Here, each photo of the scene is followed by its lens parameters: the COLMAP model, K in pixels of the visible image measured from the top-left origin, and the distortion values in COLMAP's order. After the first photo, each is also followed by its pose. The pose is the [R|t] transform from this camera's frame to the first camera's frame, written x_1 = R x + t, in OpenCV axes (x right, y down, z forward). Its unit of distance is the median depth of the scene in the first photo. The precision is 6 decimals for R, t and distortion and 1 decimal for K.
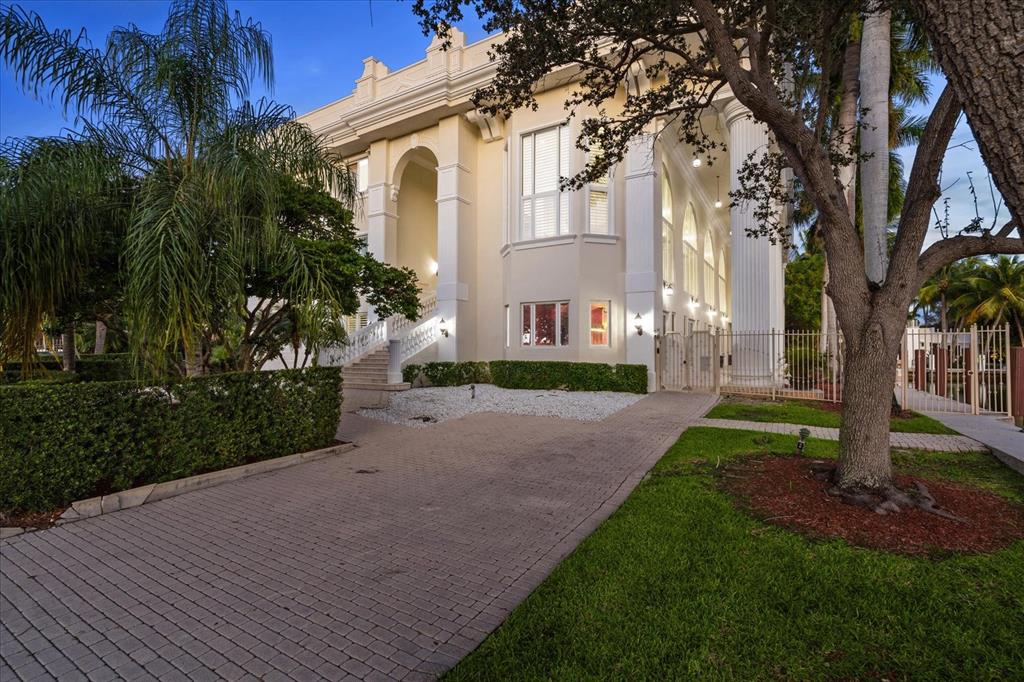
lens RADIAL K [[444.1, 0, 523.9], [0, 444.1, 337.1], [0, 0, 1]] dist [-0.003250, -0.000114]
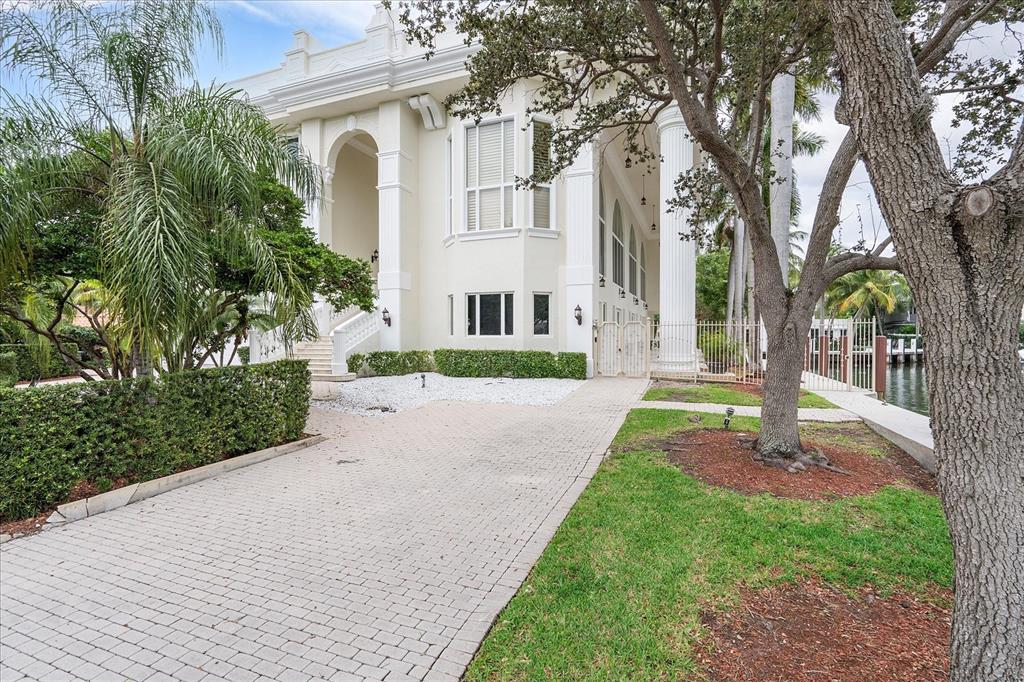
lens RADIAL K [[444.1, 0, 523.9], [0, 444.1, 337.1], [0, 0, 1]] dist [-0.003250, -0.000114]
pose [[0.985937, -0.004568, 0.167054, -0.090078], [-0.000686, 0.999507, 0.031383, -0.015654], [-0.167115, -0.031057, 0.985448, -0.063205]]
